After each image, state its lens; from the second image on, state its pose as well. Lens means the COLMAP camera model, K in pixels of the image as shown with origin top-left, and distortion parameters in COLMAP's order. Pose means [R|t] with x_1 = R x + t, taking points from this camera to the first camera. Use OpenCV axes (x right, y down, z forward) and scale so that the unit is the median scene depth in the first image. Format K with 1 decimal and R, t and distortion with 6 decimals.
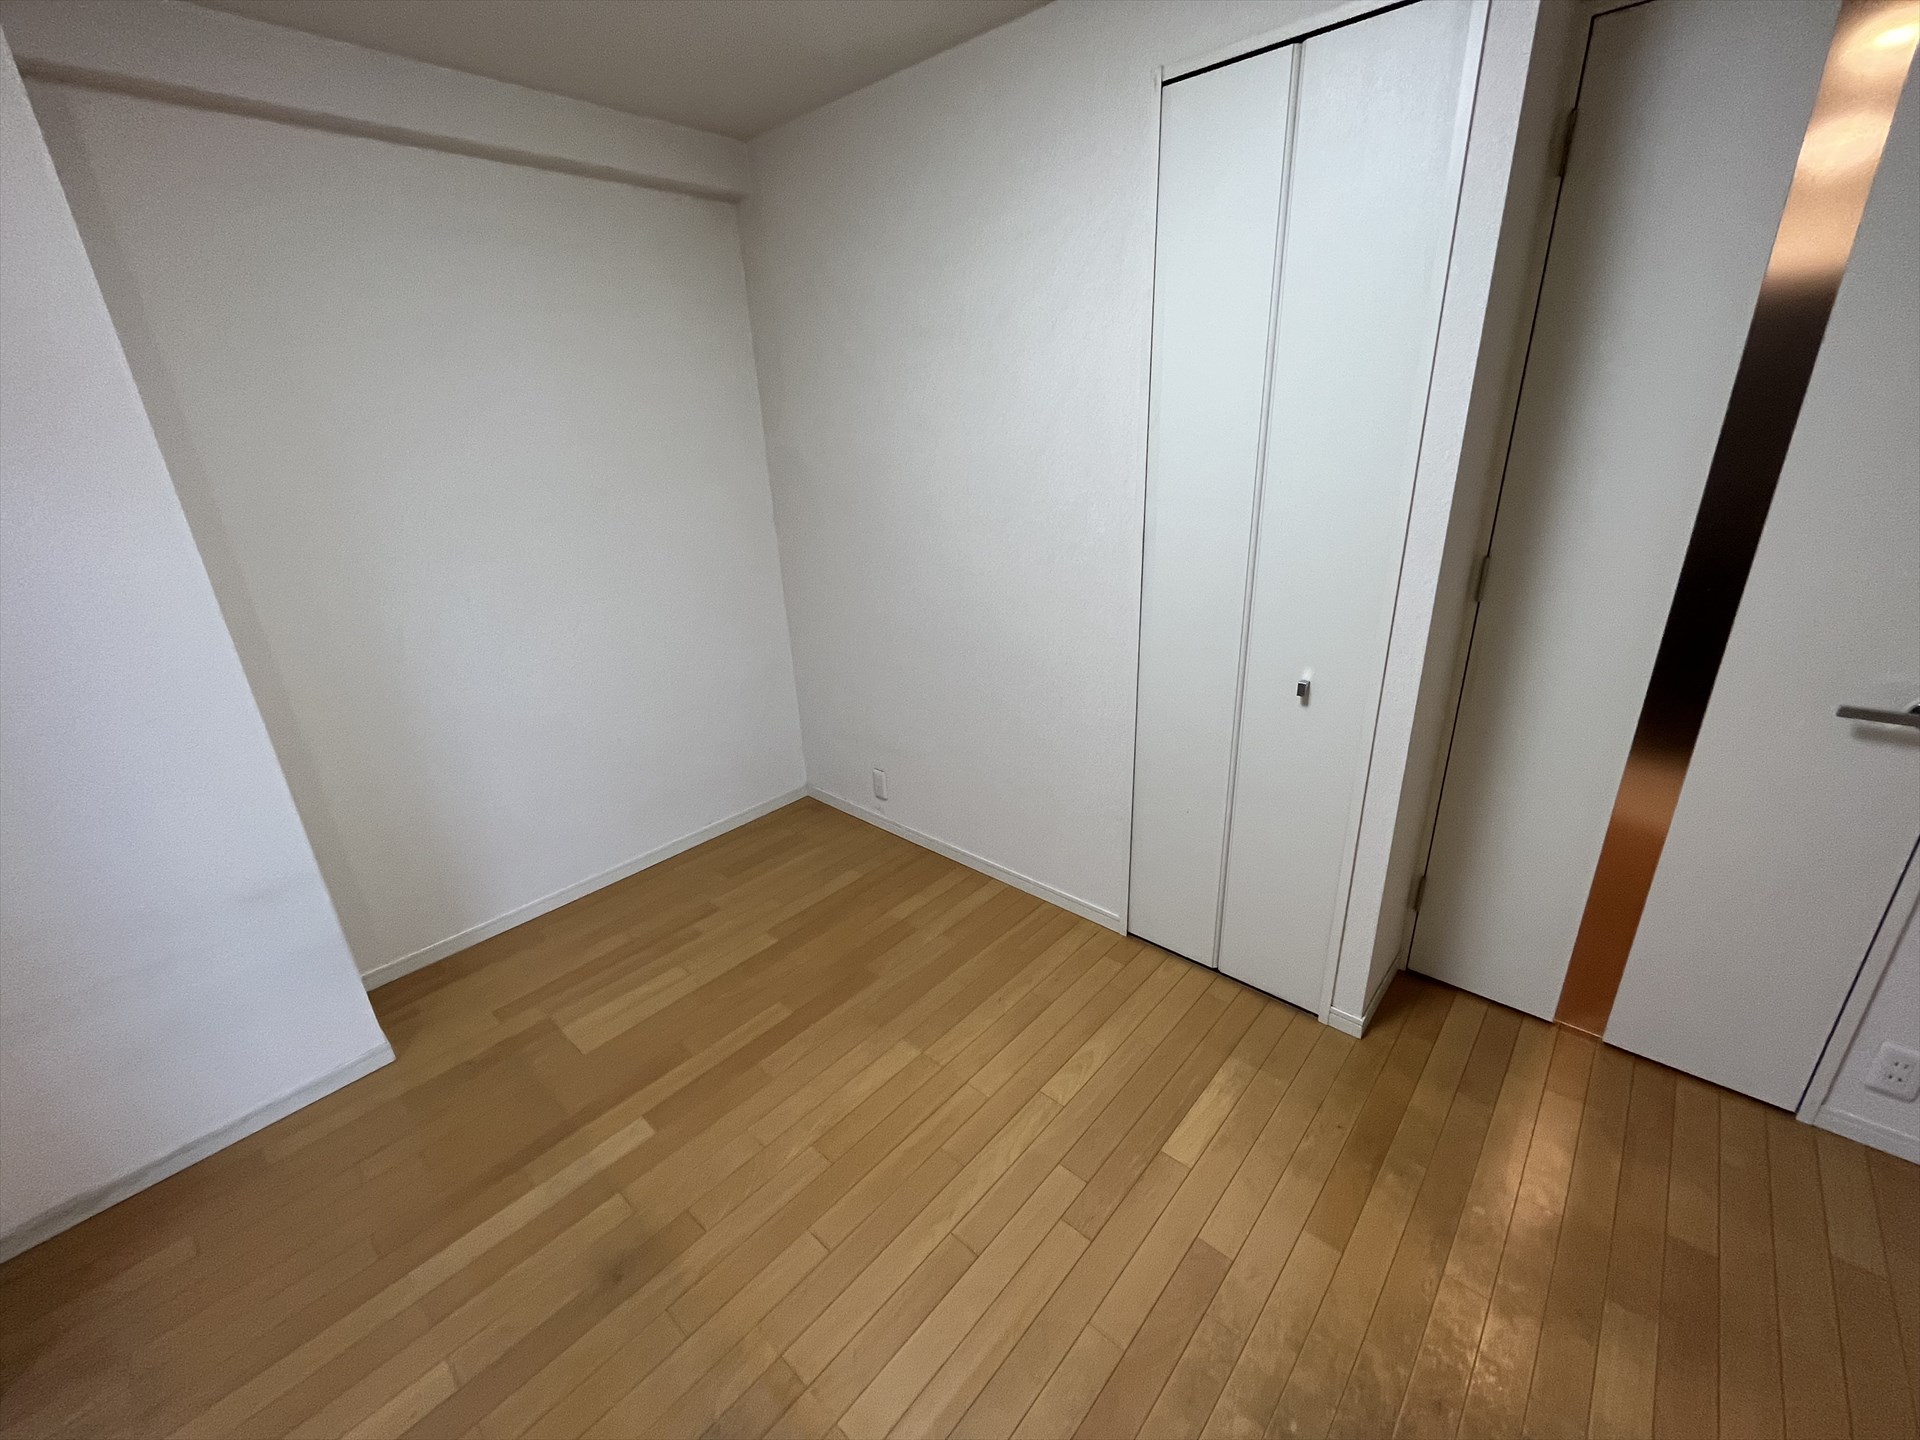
lens RADIAL K [[781.8, 0, 957.6], [0, 781.8, 715.3], [0, 0, 1]] dist [-0.000465, 0.000034]
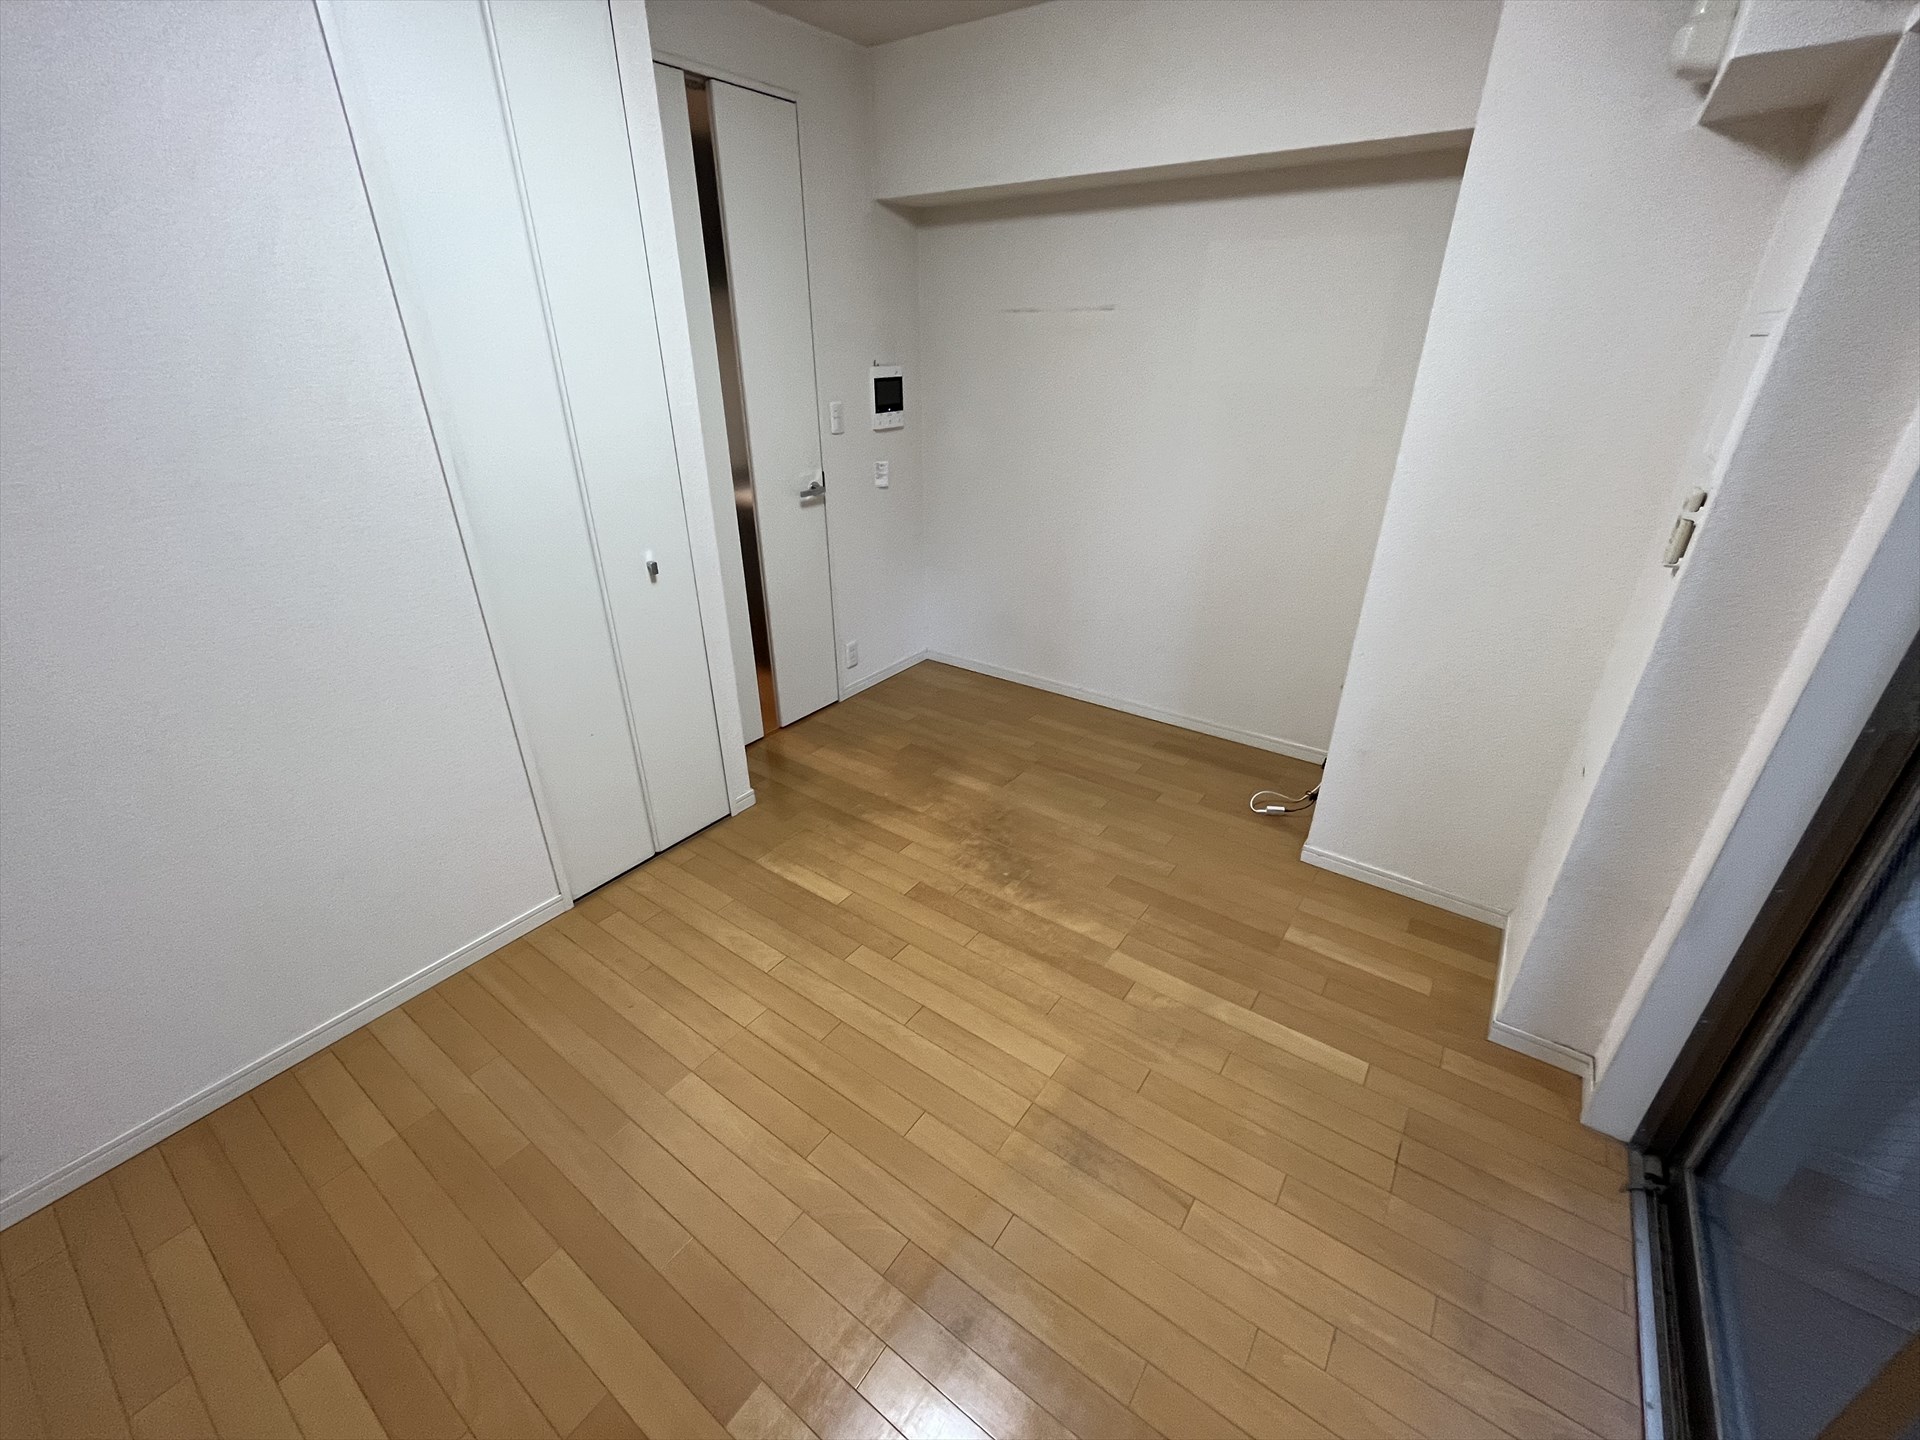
lens RADIAL K [[781.8, 0, 957.6], [0, 781.8, 715.3], [0, 0, 1]] dist [-0.000465, 0.000034]
pose [[-0.109102, -0.395836, 0.911817, -0.774650], [0.358391, 0.839934, 0.407513, -0.162026], [-0.927175, 0.371247, 0.050225, 0.582140]]
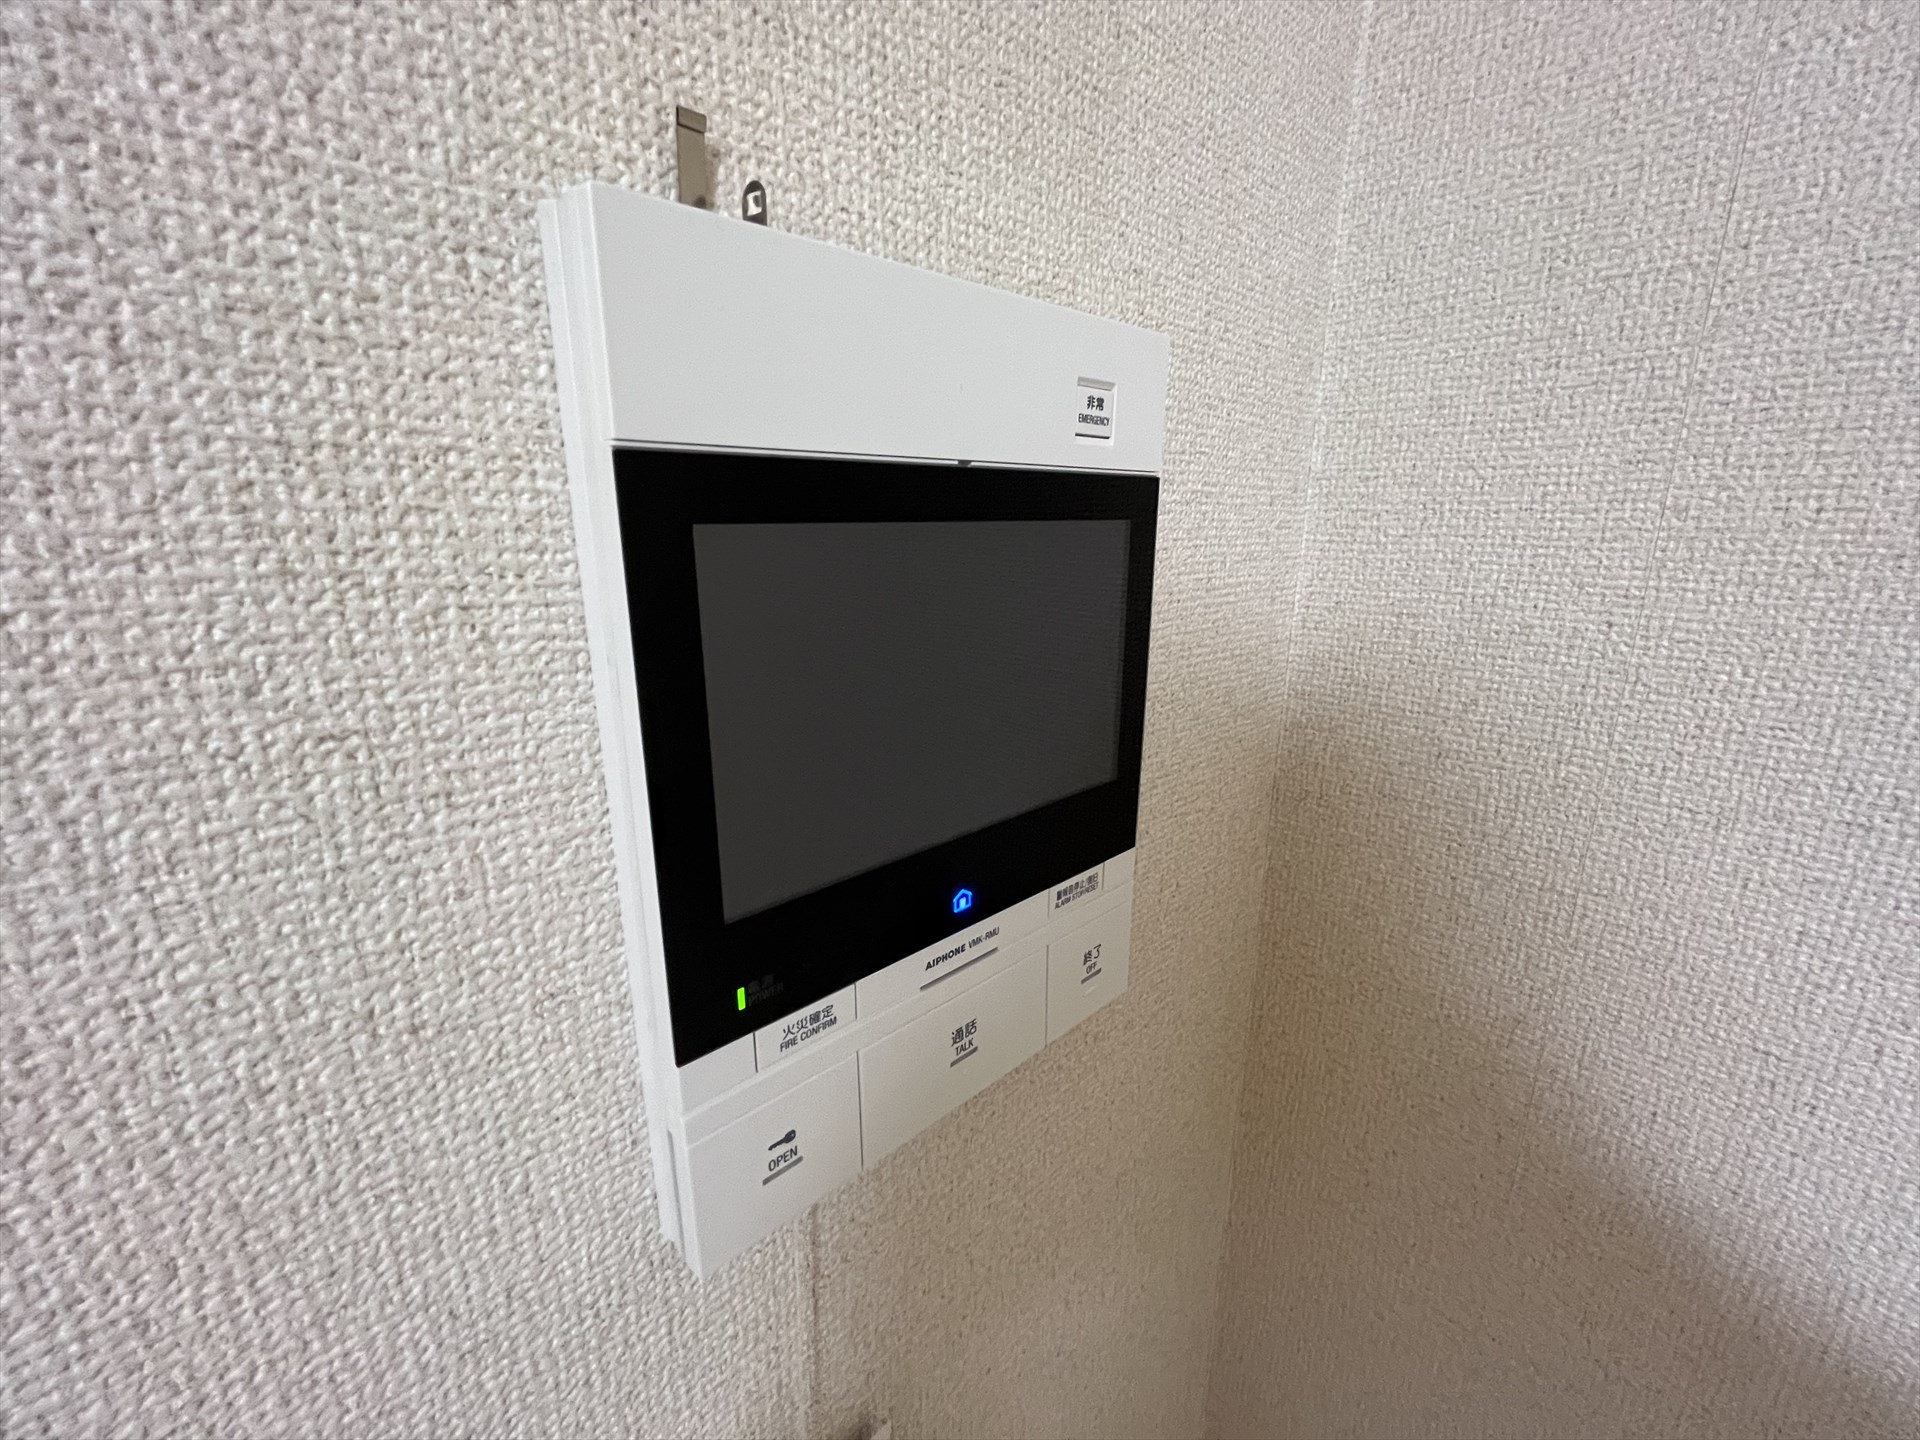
lens RADIAL K [[781.8, 0, 957.6], [0, 781.8, 715.3], [0, 0, 1]] dist [-0.000465, 0.000034]
pose [[0.077560, -0.215531, 0.973412, 0.982627], [0.341746, 0.922949, 0.177128, -0.126820], [-0.936586, 0.318922, 0.145241, 0.528450]]
